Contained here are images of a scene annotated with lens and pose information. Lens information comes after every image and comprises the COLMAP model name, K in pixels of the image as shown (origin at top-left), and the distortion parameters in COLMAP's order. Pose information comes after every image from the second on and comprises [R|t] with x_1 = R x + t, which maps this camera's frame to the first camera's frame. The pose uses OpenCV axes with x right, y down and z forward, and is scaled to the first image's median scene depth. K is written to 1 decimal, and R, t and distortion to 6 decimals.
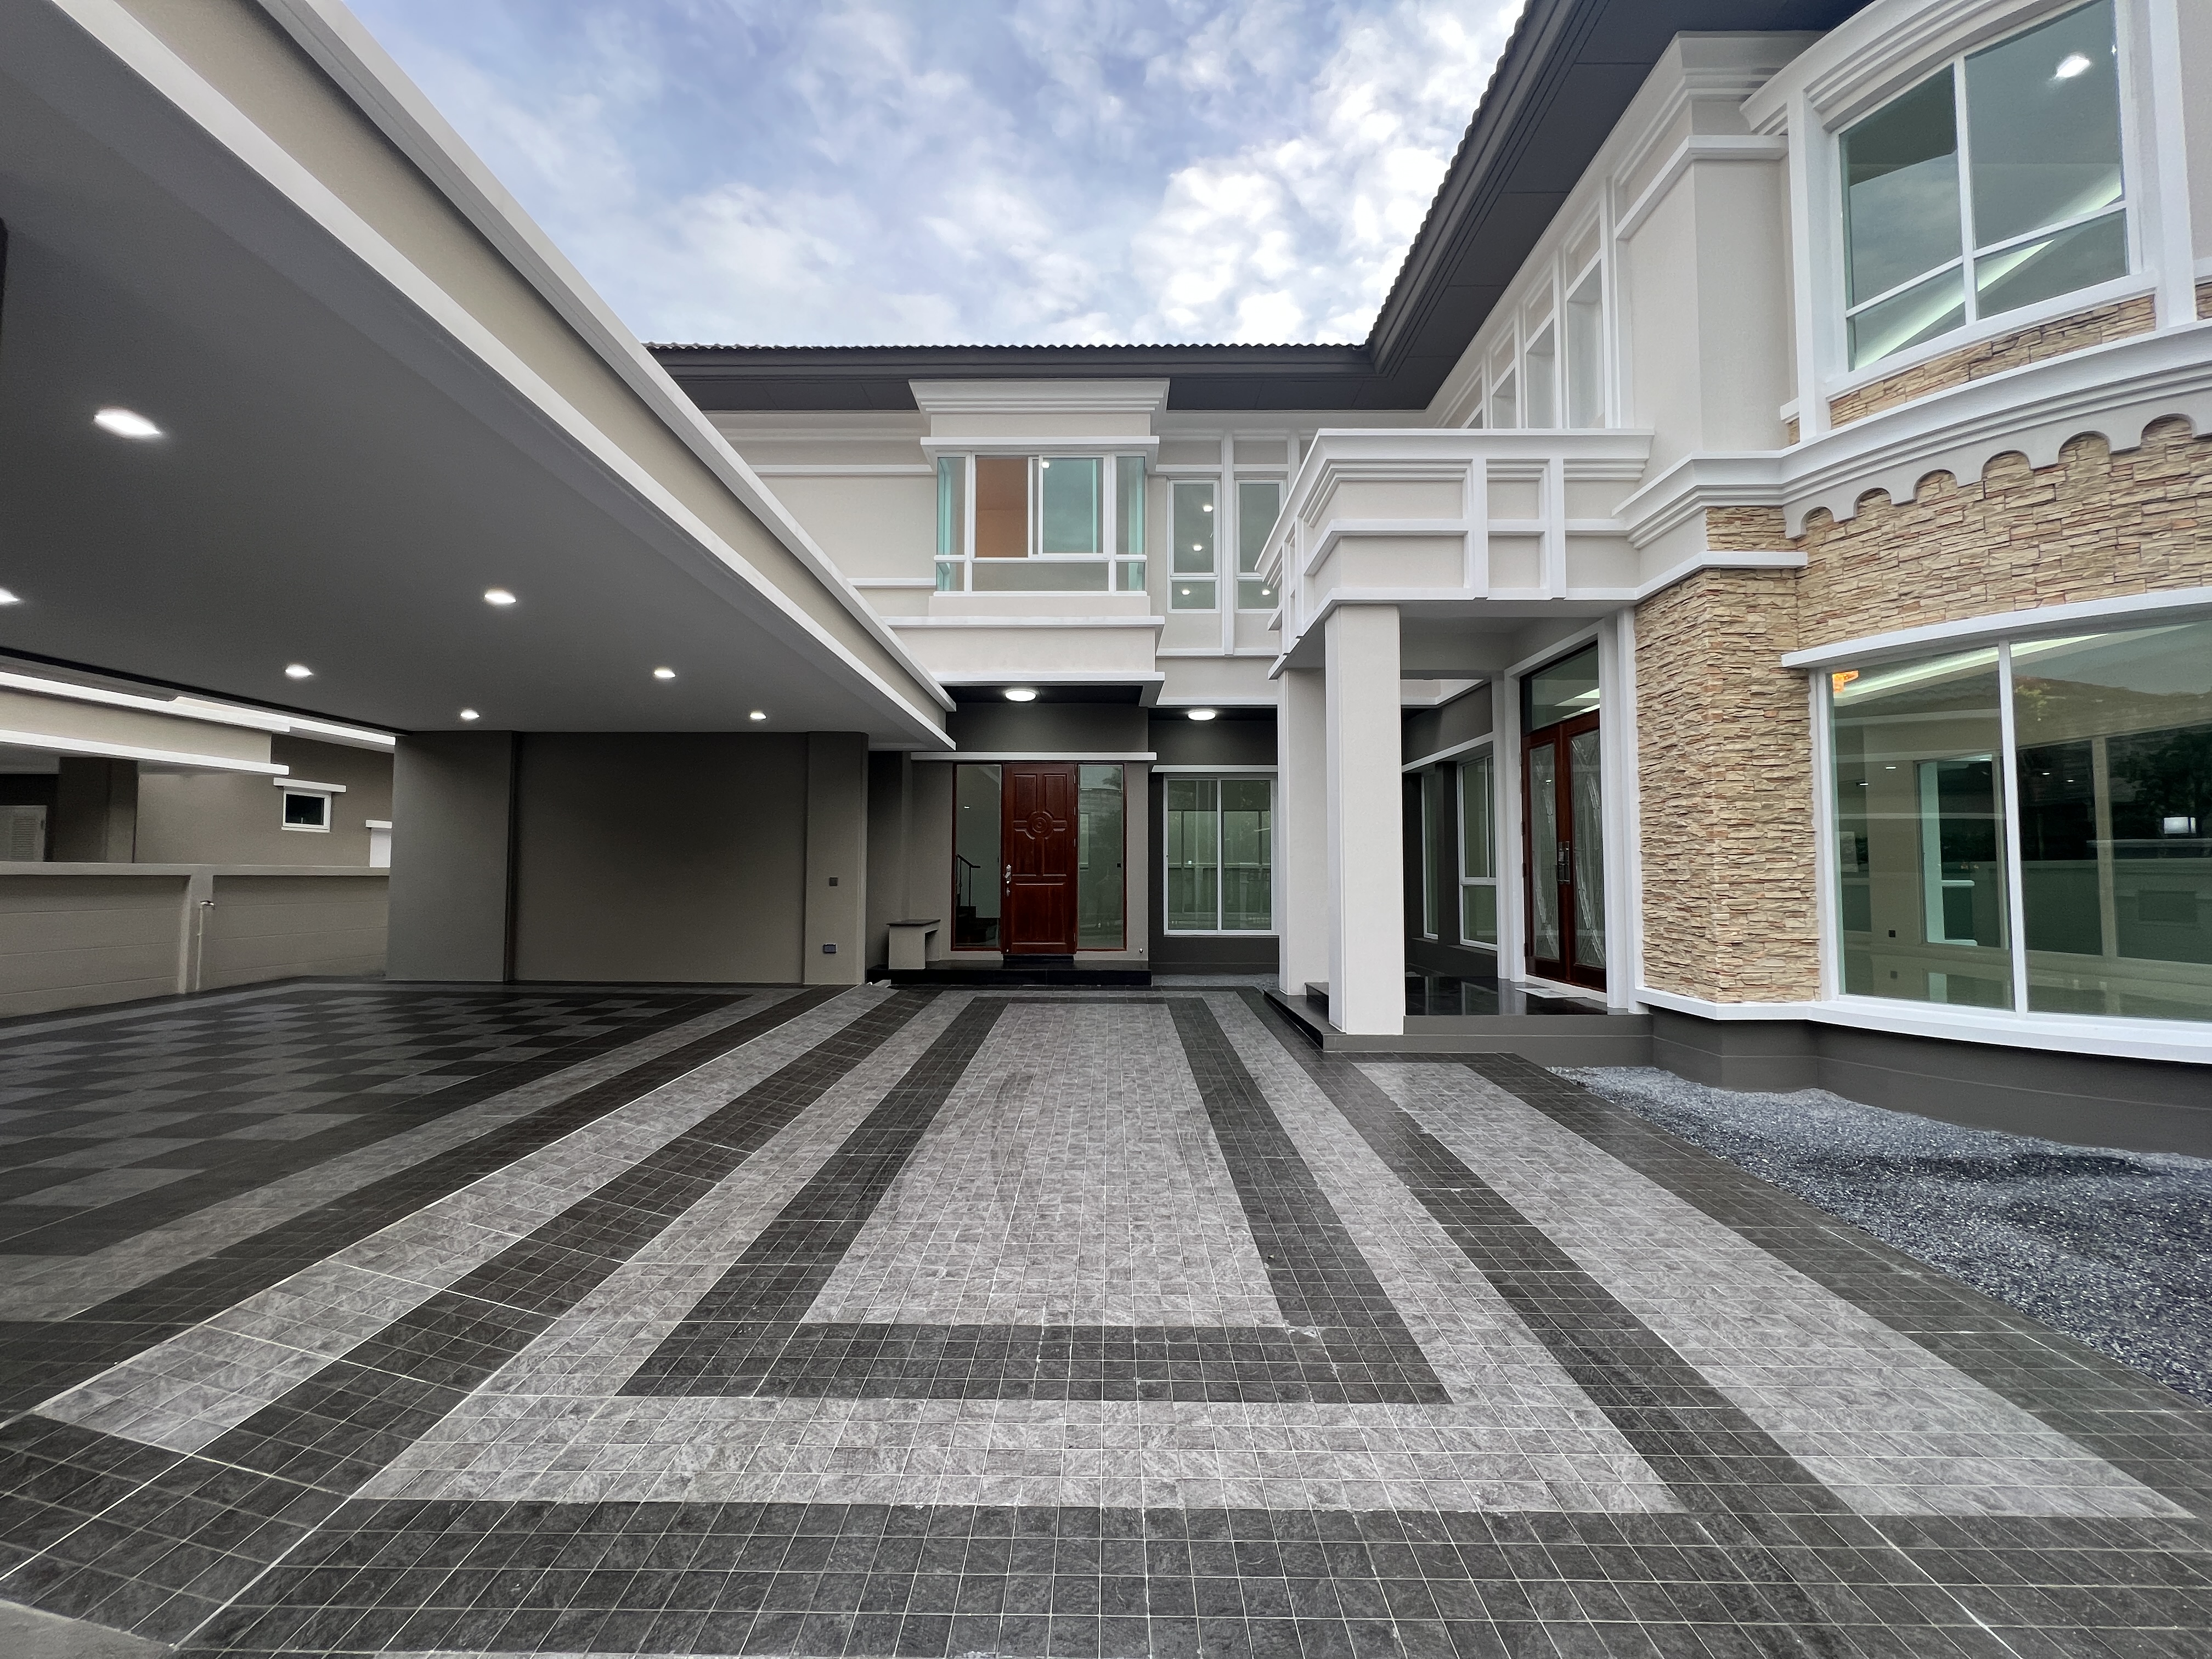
lens RADIAL K [[888.2, 0, 1107.5], [0, 888.2, 833.6], [0, 0, 1]] dist [-0.000730, 0.000707]
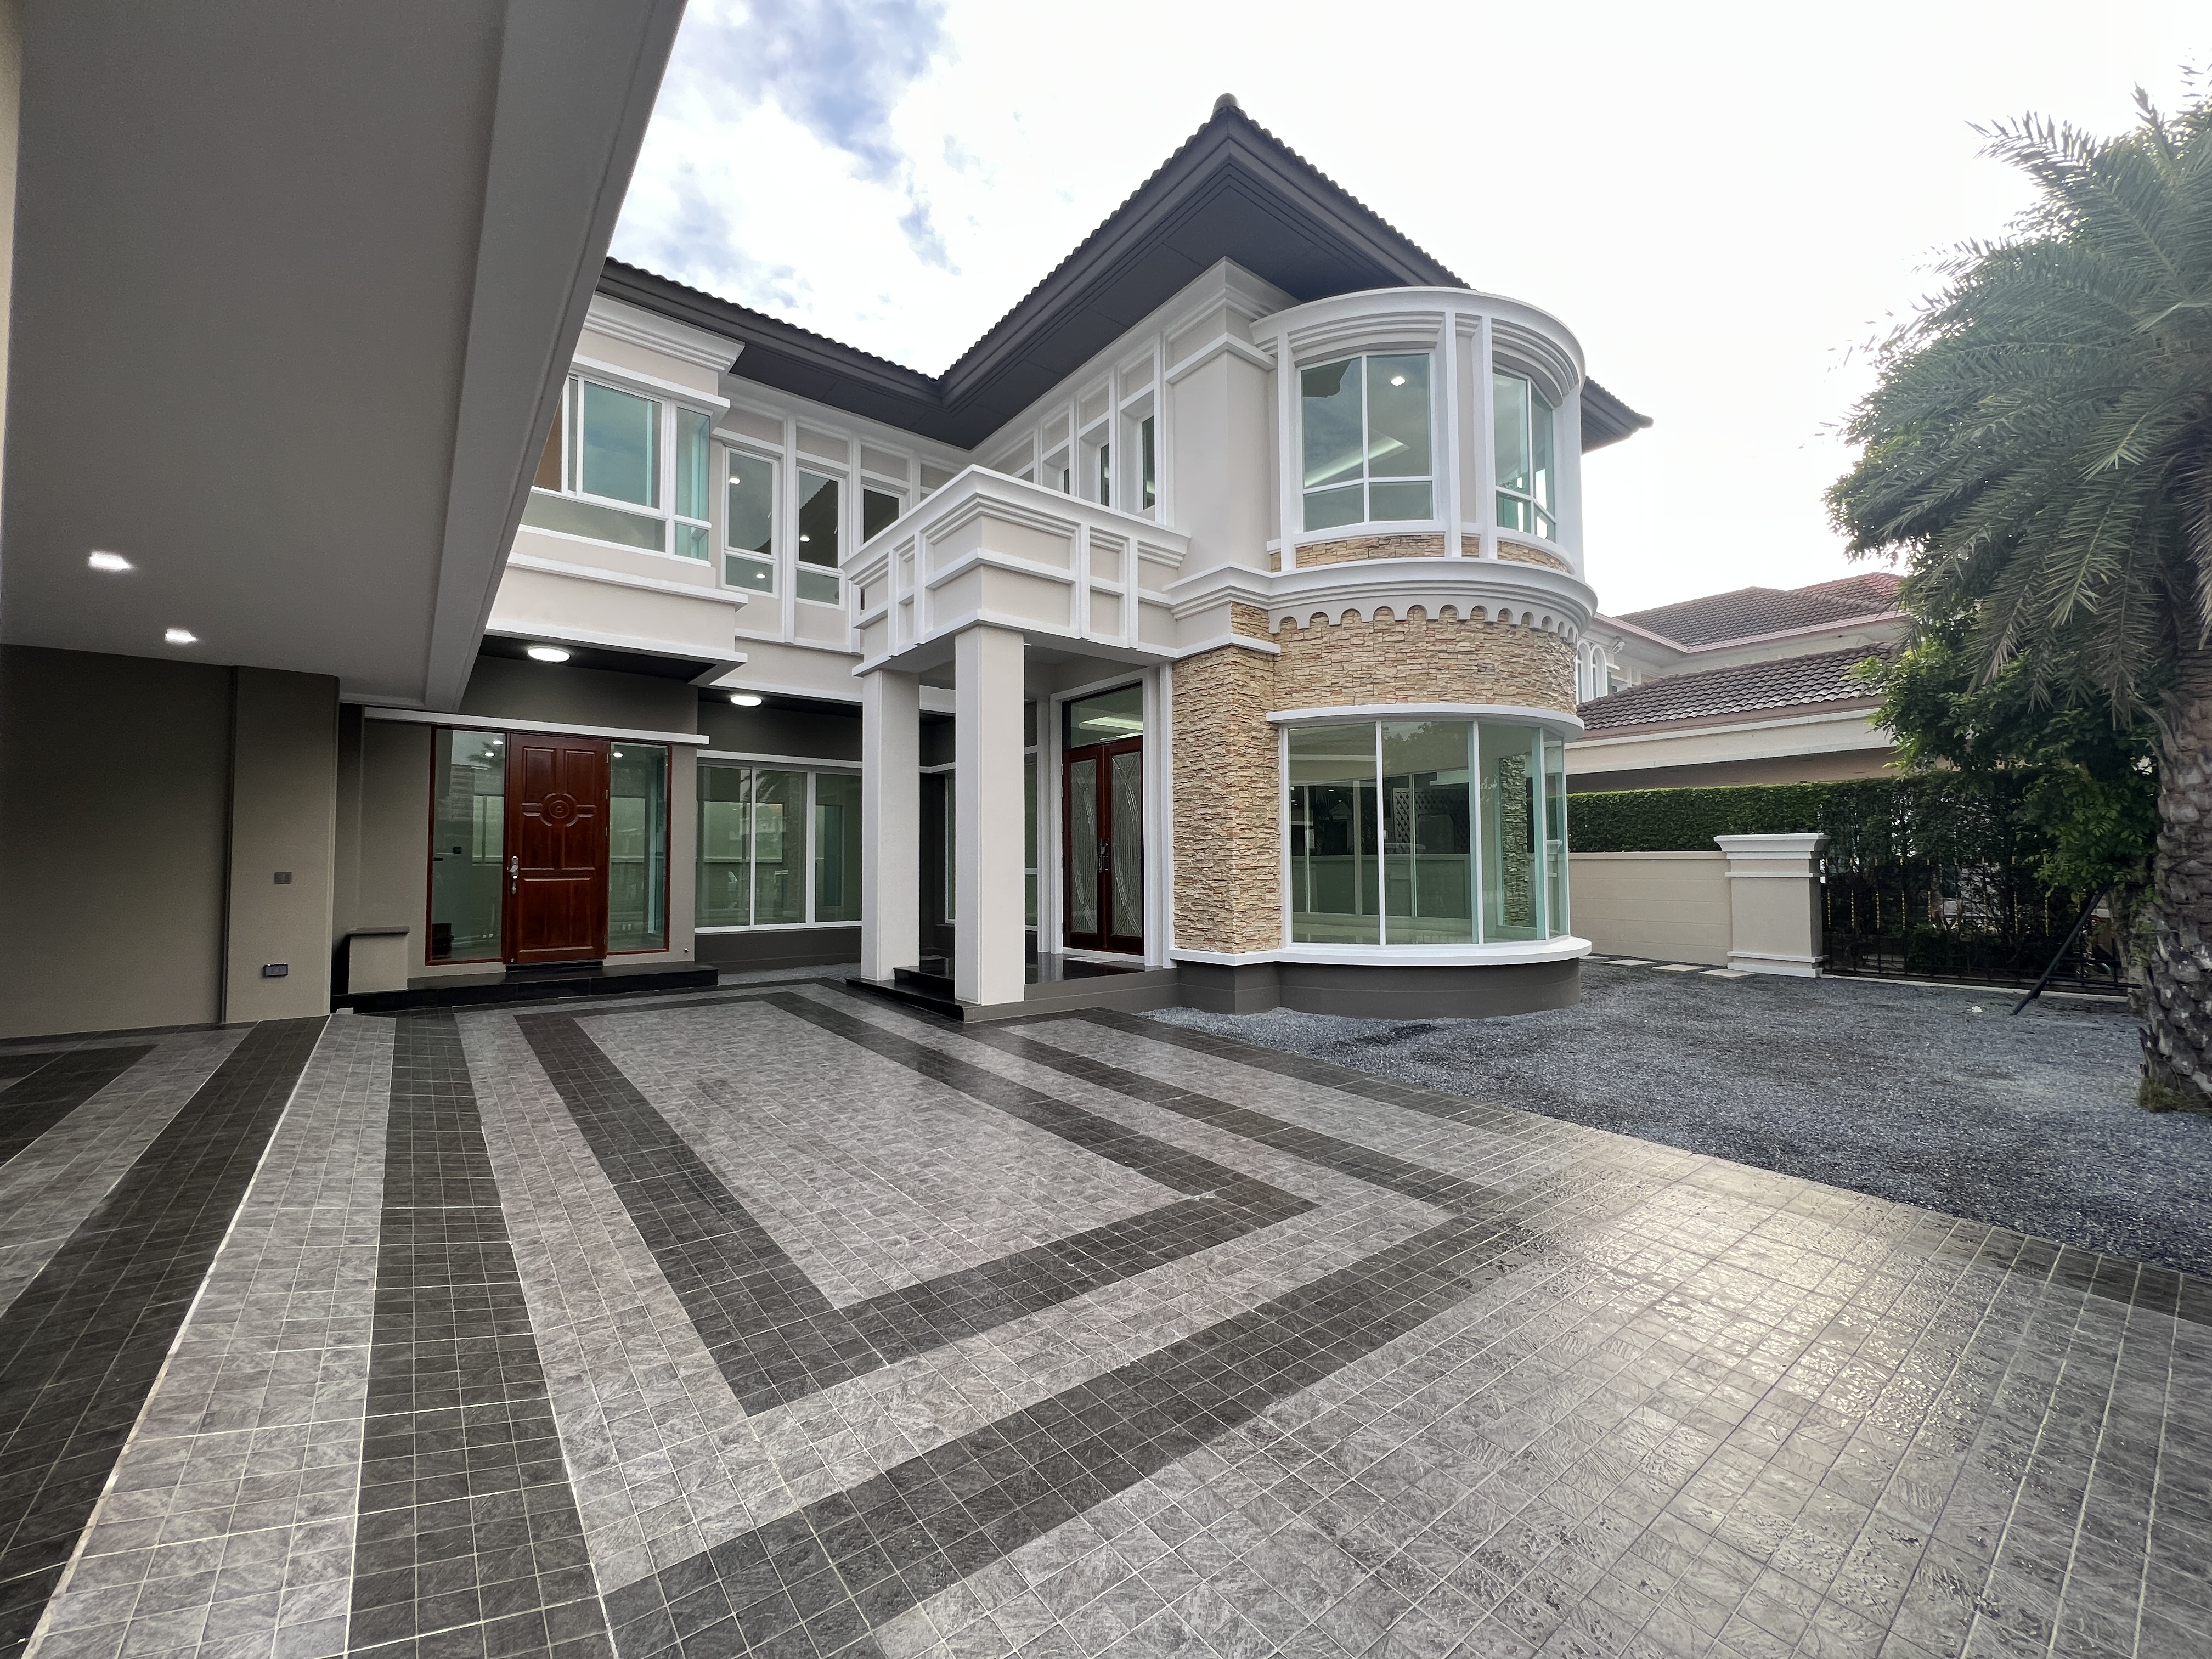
lens RADIAL K [[888.2, 0, 1107.5], [0, 888.2, 833.6], [0, 0, 1]] dist [-0.000730, 0.000707]
pose [[0.782226, 0.019278, 0.622696, -0.350930], [-0.022429, 0.999745, -0.002776, 0.007364], [-0.622591, -0.011795, 0.782459, 0.019752]]
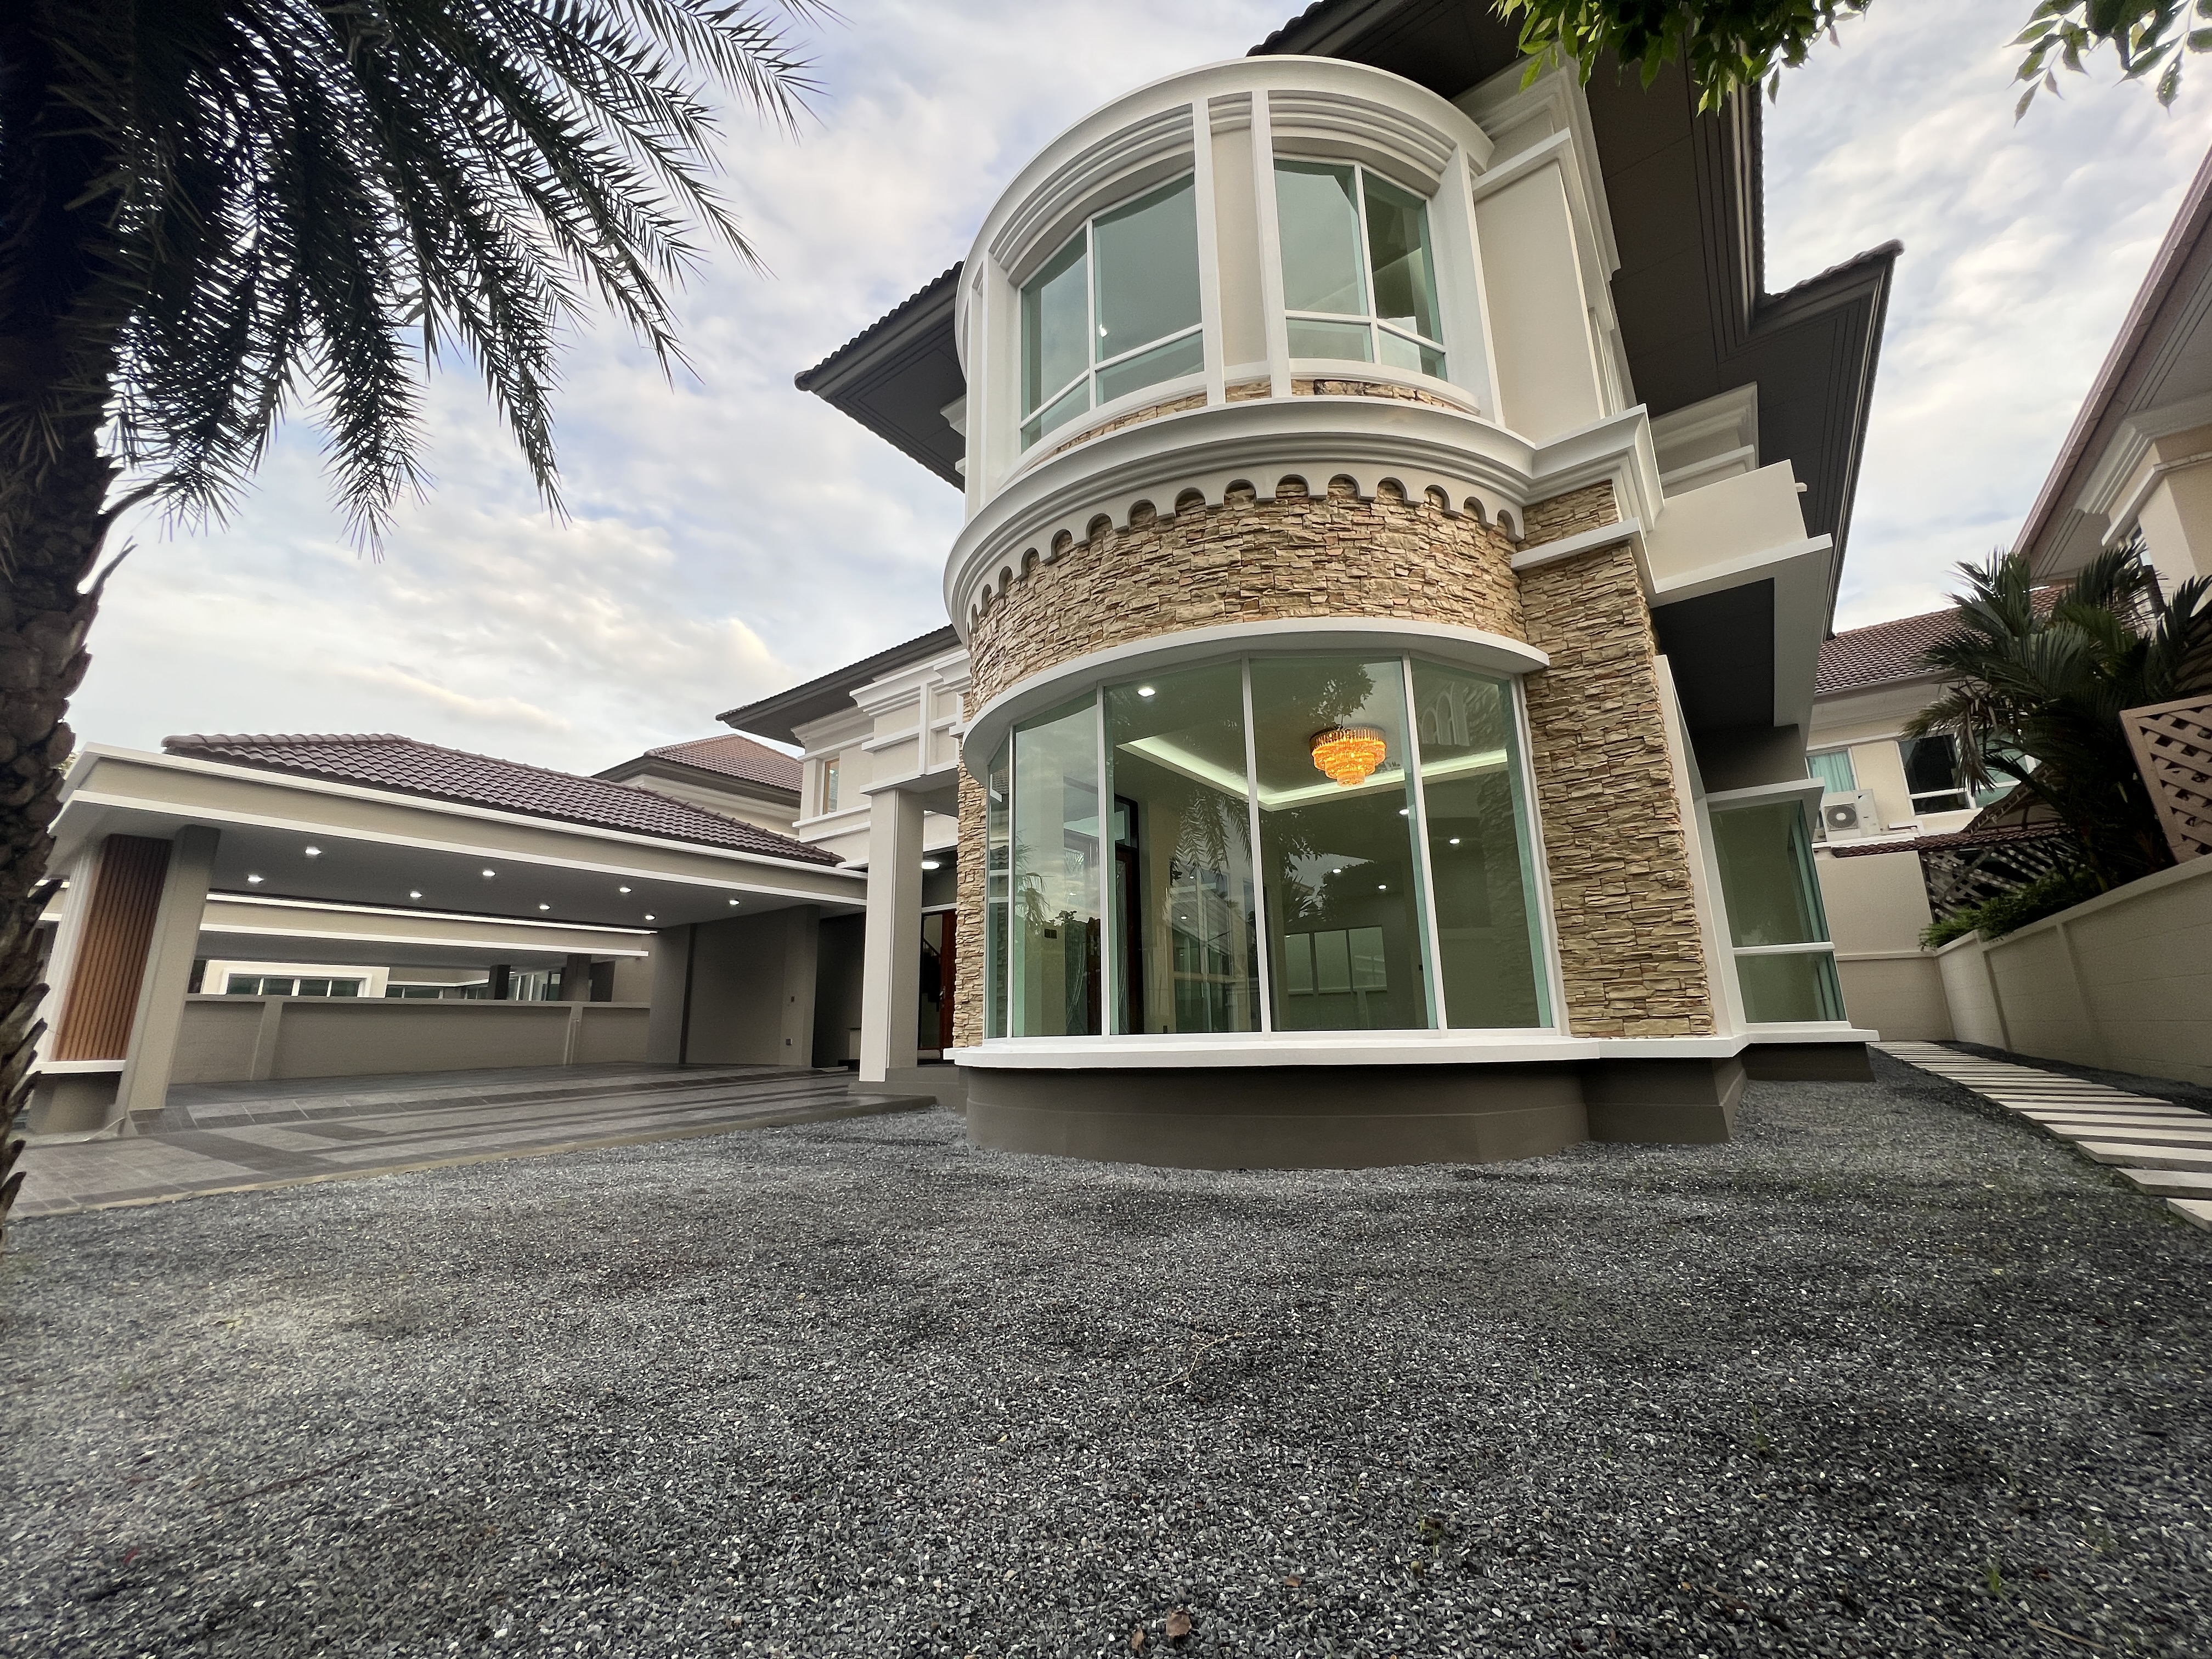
lens RADIAL K [[888.2, 0, 1107.5], [0, 888.2, 833.6], [0, 0, 1]] dist [-0.000730, 0.000707]
pose [[0.809428, -0.149627, -0.567837, 1.708283], [0.048893, 0.980807, -0.188751, 0.147018], [0.585181, 0.125017, 0.801208, -0.022193]]
